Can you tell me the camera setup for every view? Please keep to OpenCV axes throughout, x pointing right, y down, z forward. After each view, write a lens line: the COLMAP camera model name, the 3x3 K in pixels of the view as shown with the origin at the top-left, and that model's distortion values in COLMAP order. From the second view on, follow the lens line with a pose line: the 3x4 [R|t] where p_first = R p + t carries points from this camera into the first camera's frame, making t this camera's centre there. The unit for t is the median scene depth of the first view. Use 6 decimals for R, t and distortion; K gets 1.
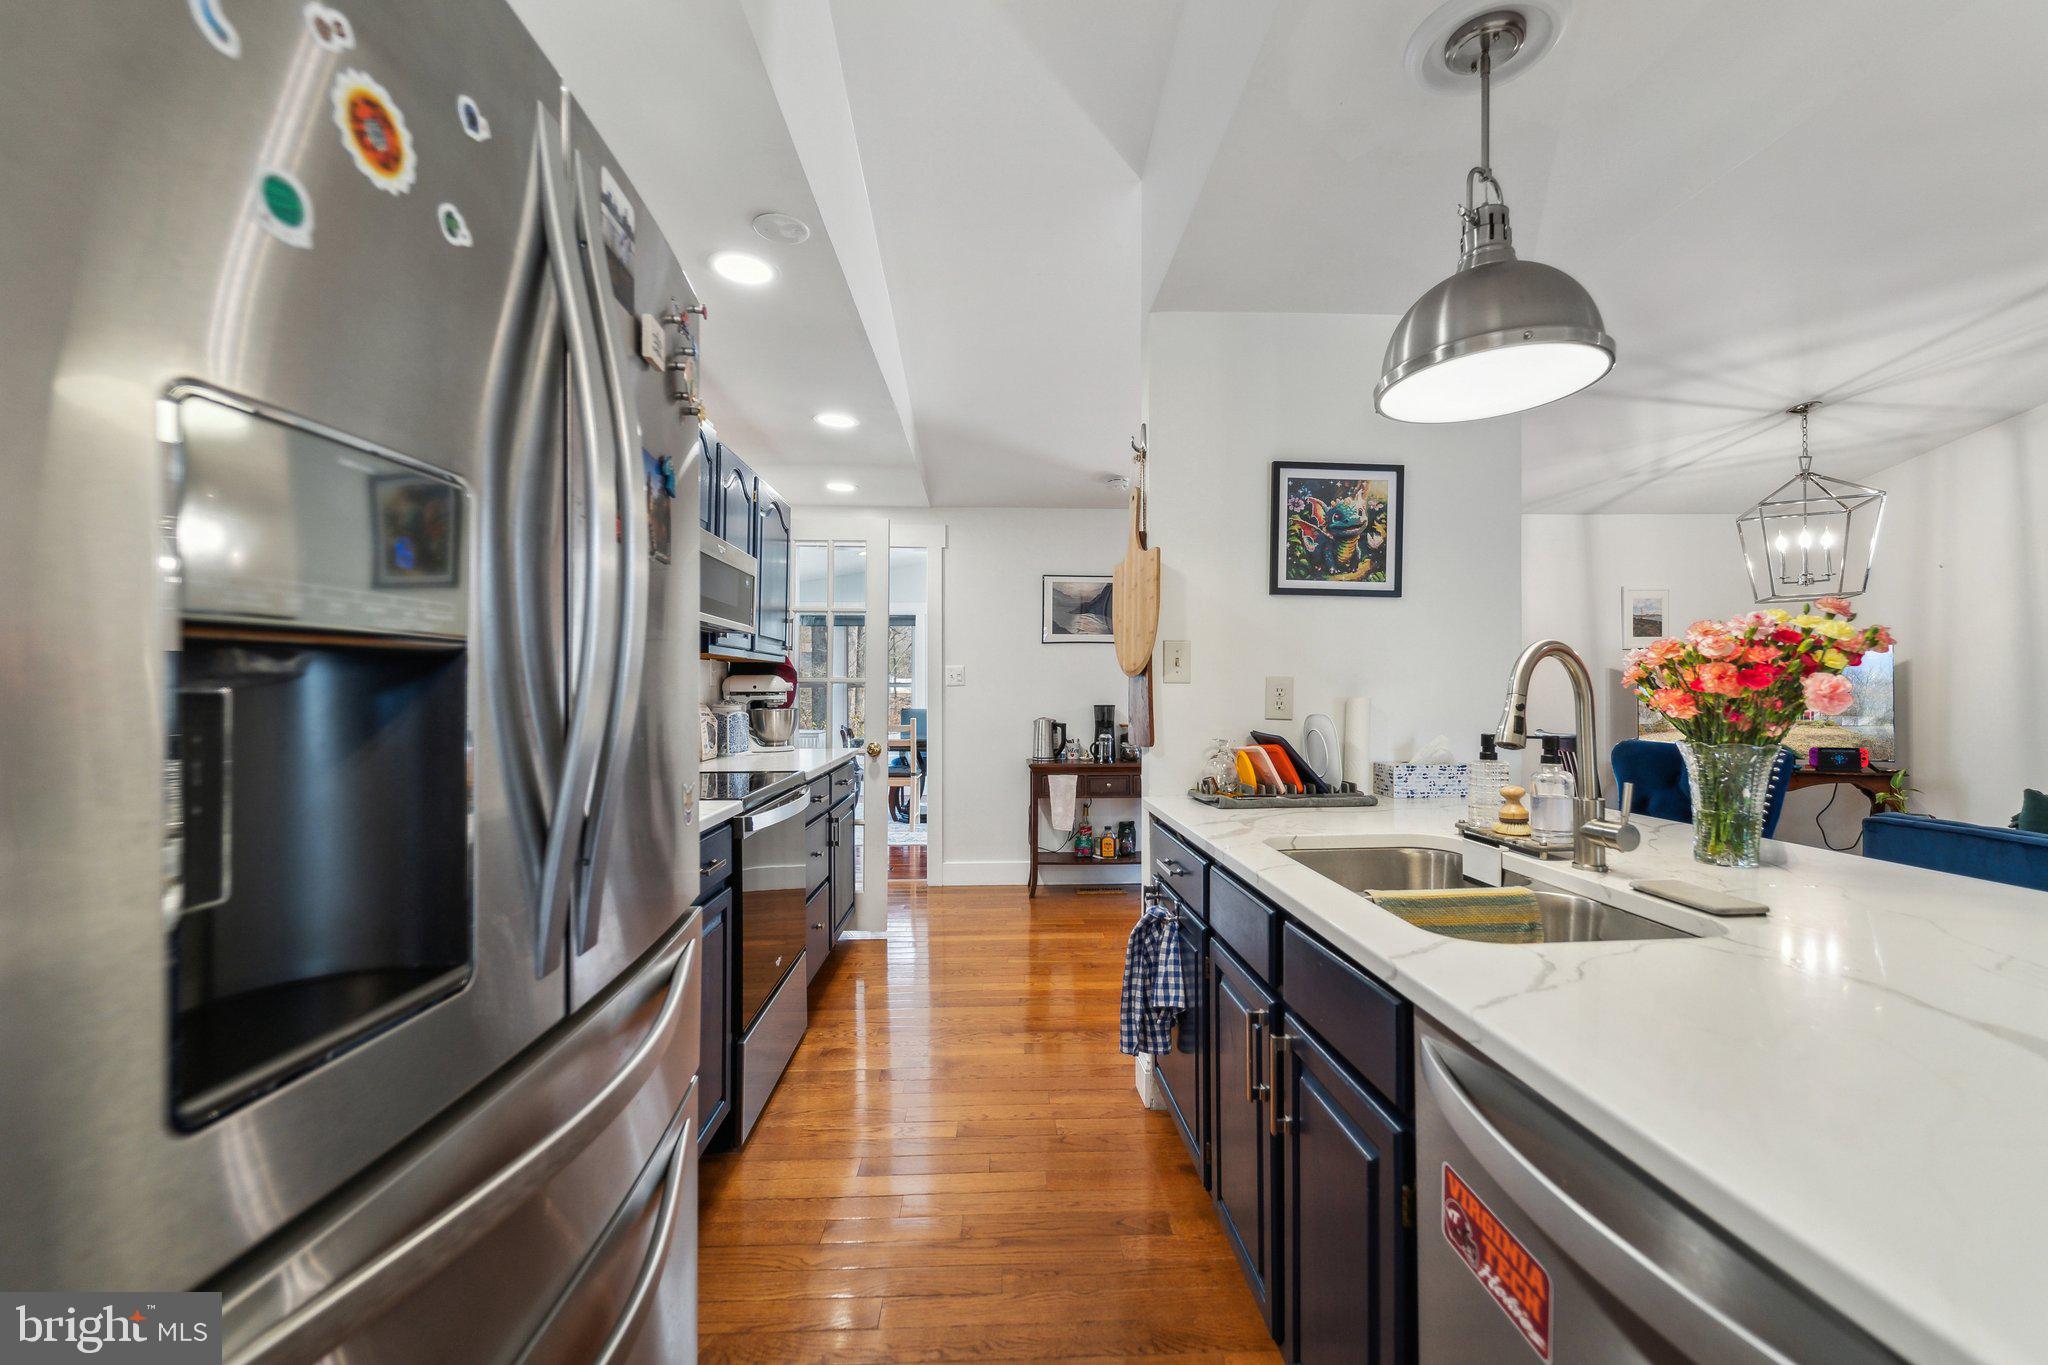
lens RADIAL K [[846.9, 0, 1024.0], [0, 846.9, 682.5], [0, 0, 1]] dist [0.001007, -0.000272]
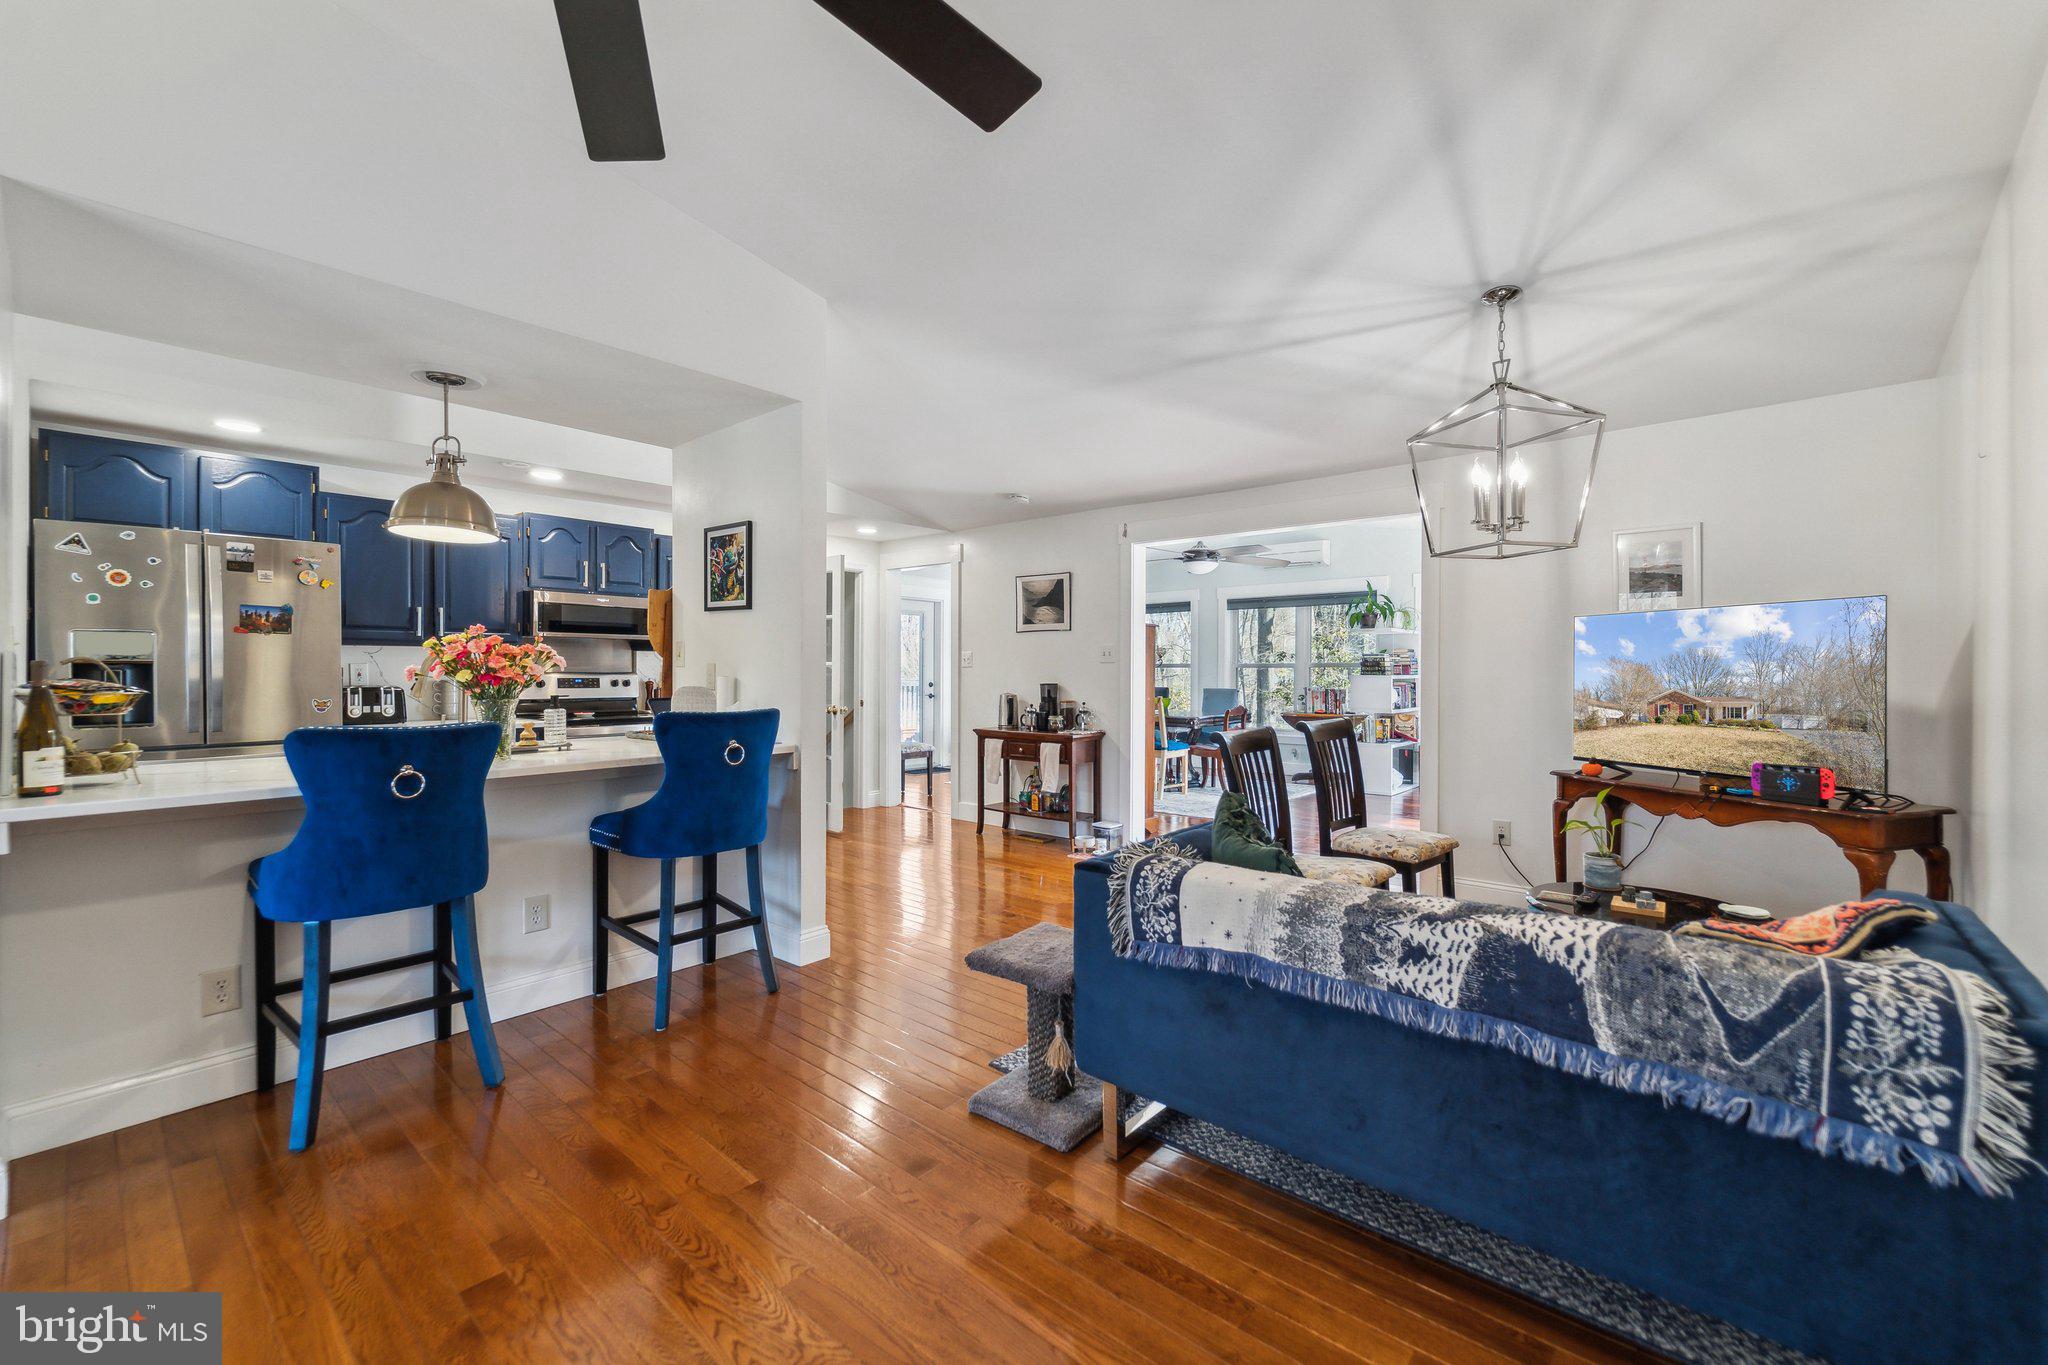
lens RADIAL K [[846.9, 0, 1024.0], [0, 846.9, 682.5], [0, 0, 1]] dist [0.001007, -0.000272]
pose [[0.720670, 0.011652, -0.693180, 1.206303], [0.004694, 0.999754, 0.021686, -0.000899], [0.693263, -0.018882, 0.720438, 0.167787]]
